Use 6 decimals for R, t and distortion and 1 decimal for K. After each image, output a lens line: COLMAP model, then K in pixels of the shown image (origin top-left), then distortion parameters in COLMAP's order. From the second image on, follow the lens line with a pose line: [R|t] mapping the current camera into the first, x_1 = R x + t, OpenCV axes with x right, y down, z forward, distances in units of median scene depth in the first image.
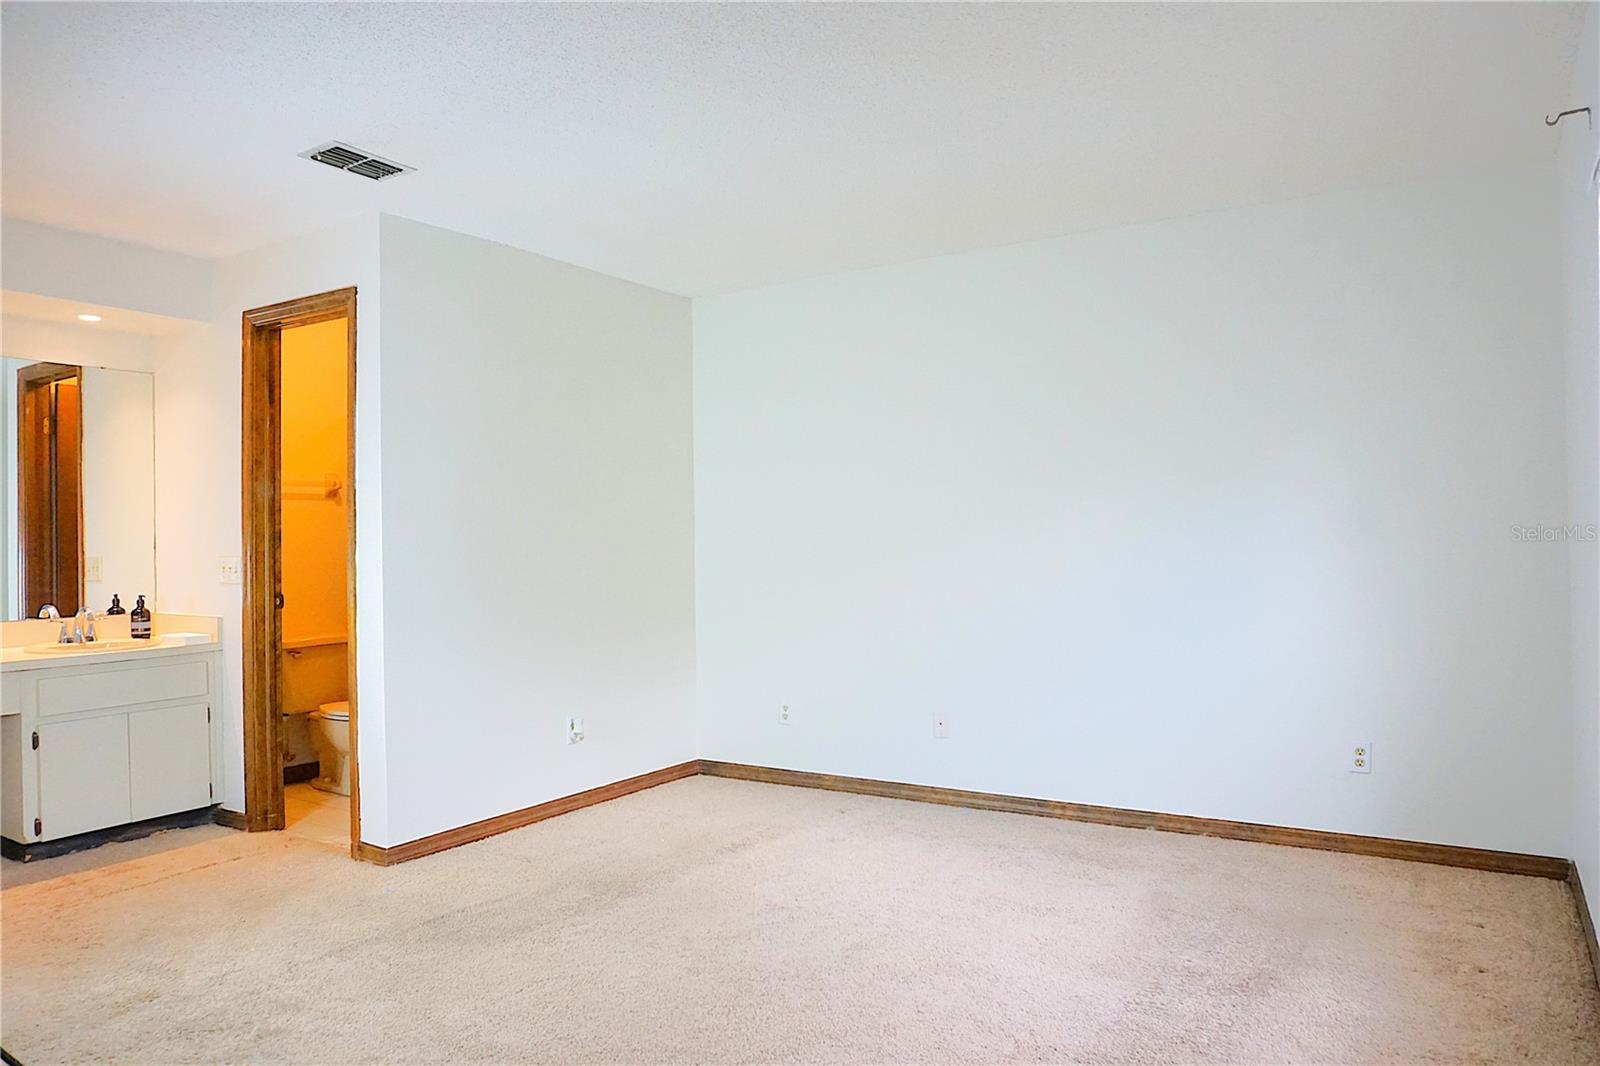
lens RADIAL K [[1068.4, 0, 790.4], [0, 1068.4, 534.6], [0, 0, 1]] dist [-0.064387, 0.039953]
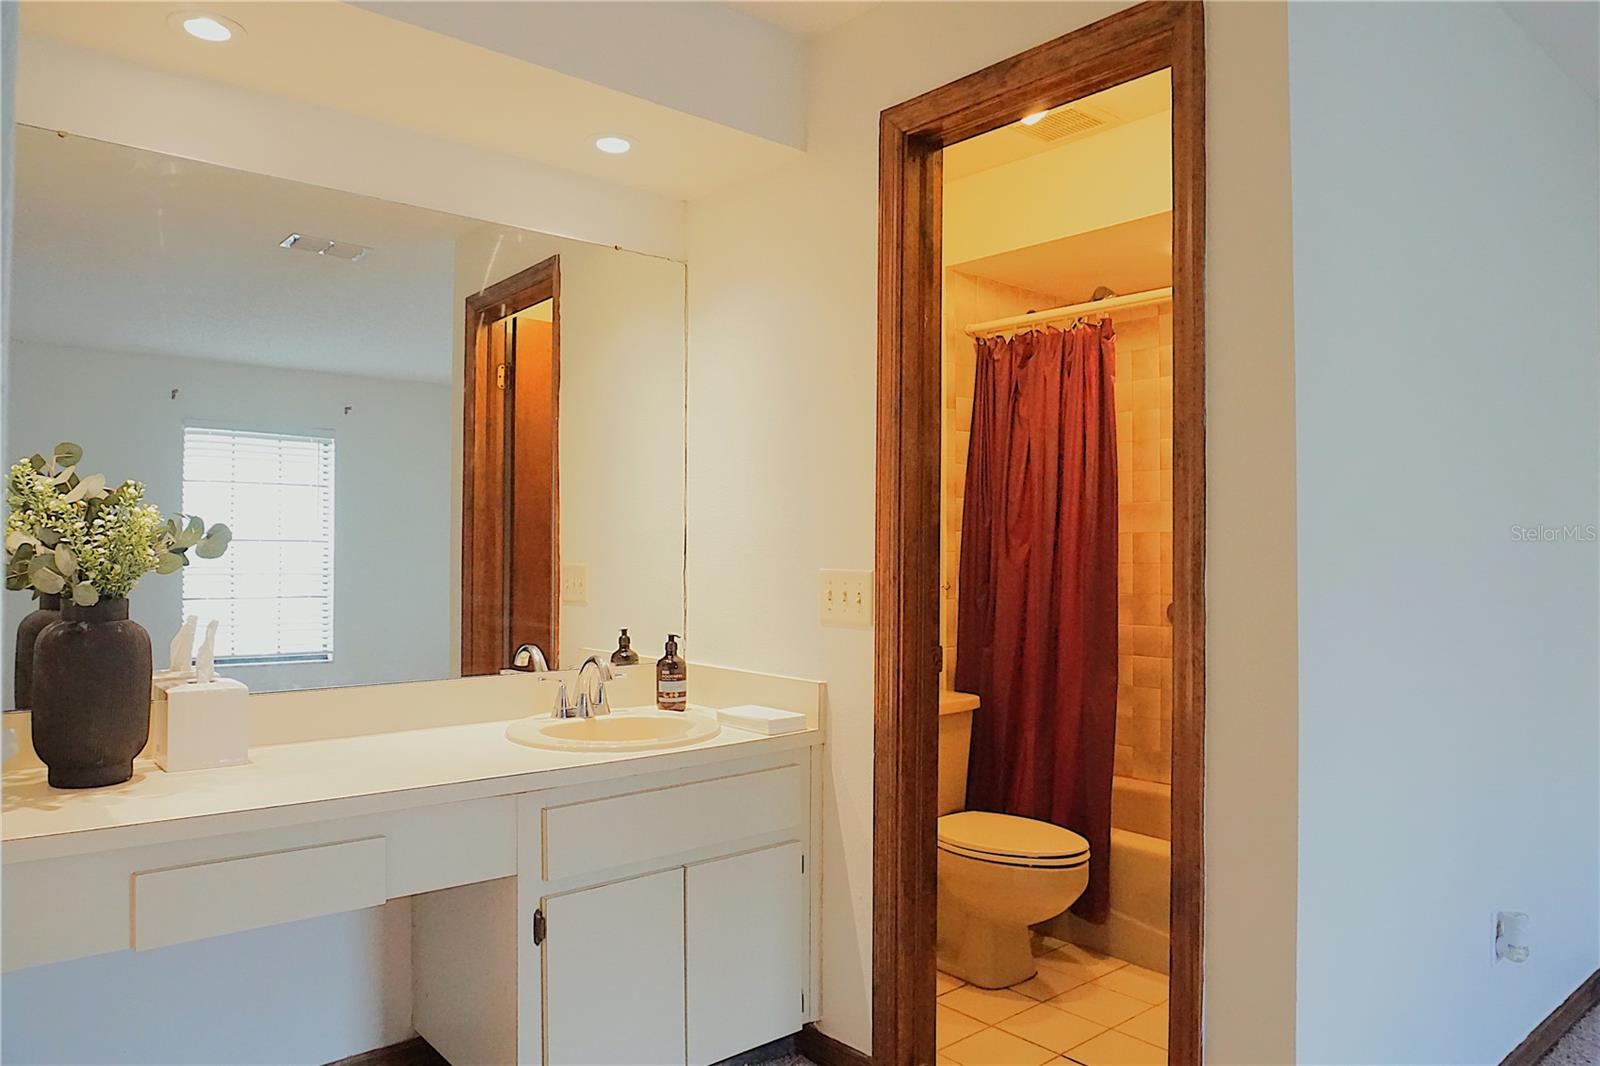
lens RADIAL K [[1068.4, 0, 808.0], [0, 1068.4, 538.3], [0, 0, 1]] dist [-0.064387, 0.039953]
pose [[0.961938, 0.011895, -0.273008, -0.386246], [-0.014829, 0.999852, -0.008686, 0.008535], [0.272864, 0.012404, 0.961973, 0.451905]]
